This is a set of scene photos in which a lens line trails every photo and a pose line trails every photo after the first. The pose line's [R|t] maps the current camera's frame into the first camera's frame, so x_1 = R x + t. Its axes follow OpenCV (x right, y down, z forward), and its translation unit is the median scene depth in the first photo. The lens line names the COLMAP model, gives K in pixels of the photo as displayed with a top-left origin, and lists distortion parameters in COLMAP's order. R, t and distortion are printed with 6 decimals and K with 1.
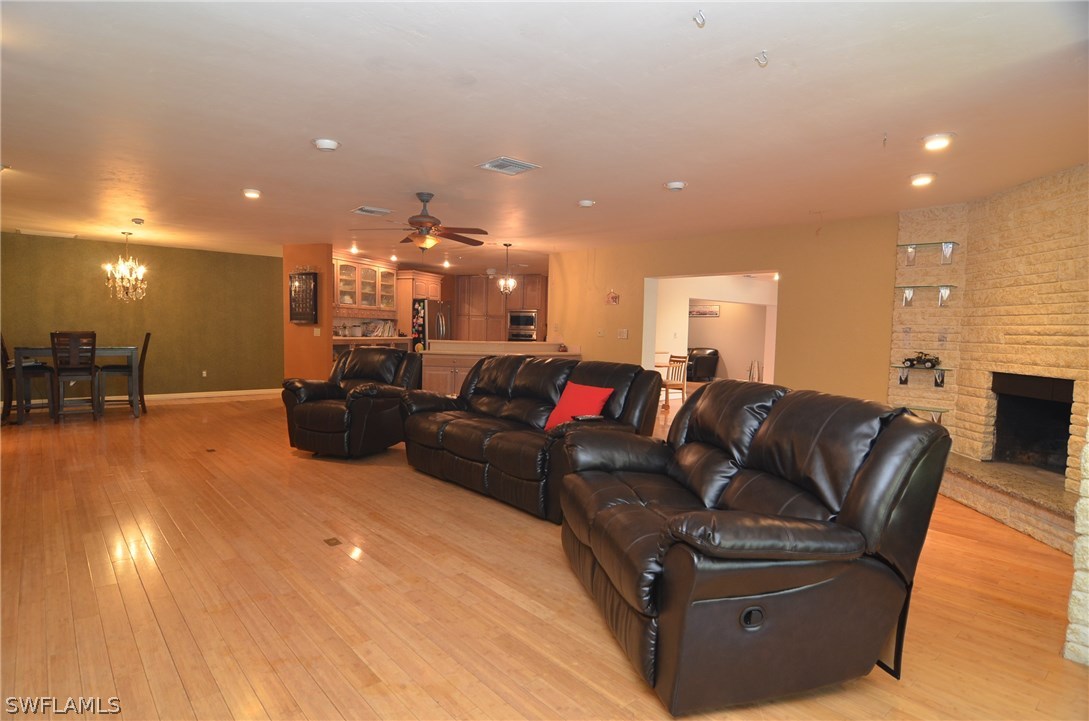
lens RADIAL K [[589.4, 0, 548.6], [0, 589.4, 366.4], [0, 0, 1]] dist [-0.012948, -0.001175]
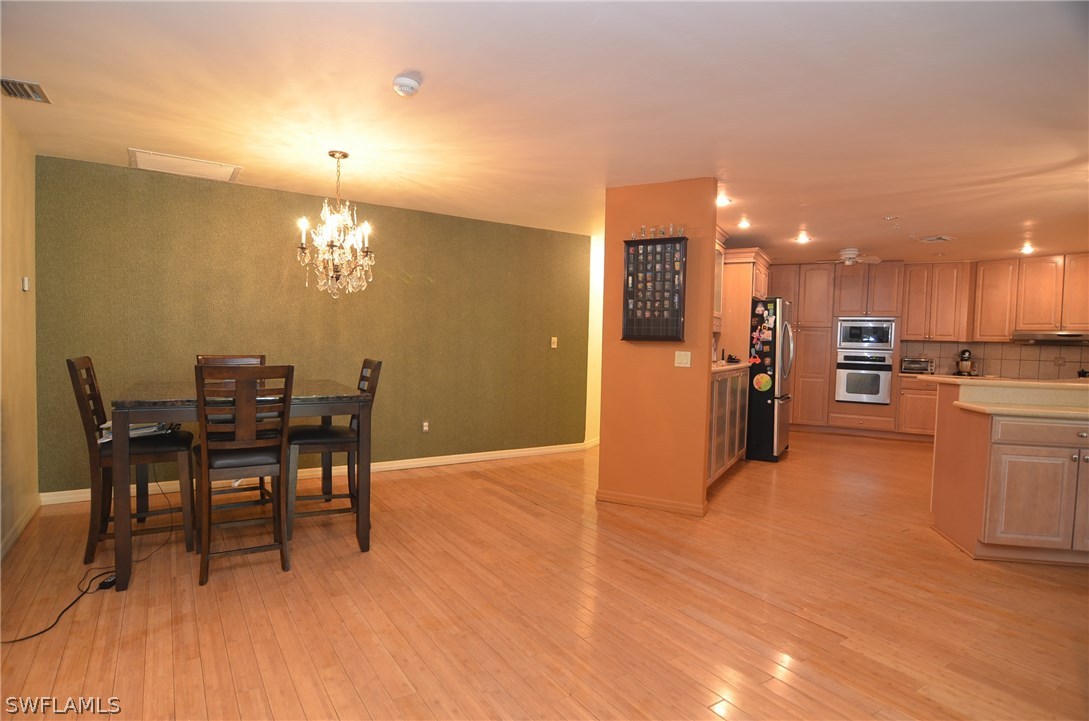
lens RADIAL K [[586.9, 0, 544.4], [0, 586.9, 364.8], [0, 0, 1]] dist [0.000821, -0.000171]
pose [[0.990571, 0.008591, -0.136729, -0.392519], [-0.011821, 0.999669, -0.022831, -0.036057], [0.136487, 0.024232, 0.990345, 0.442874]]
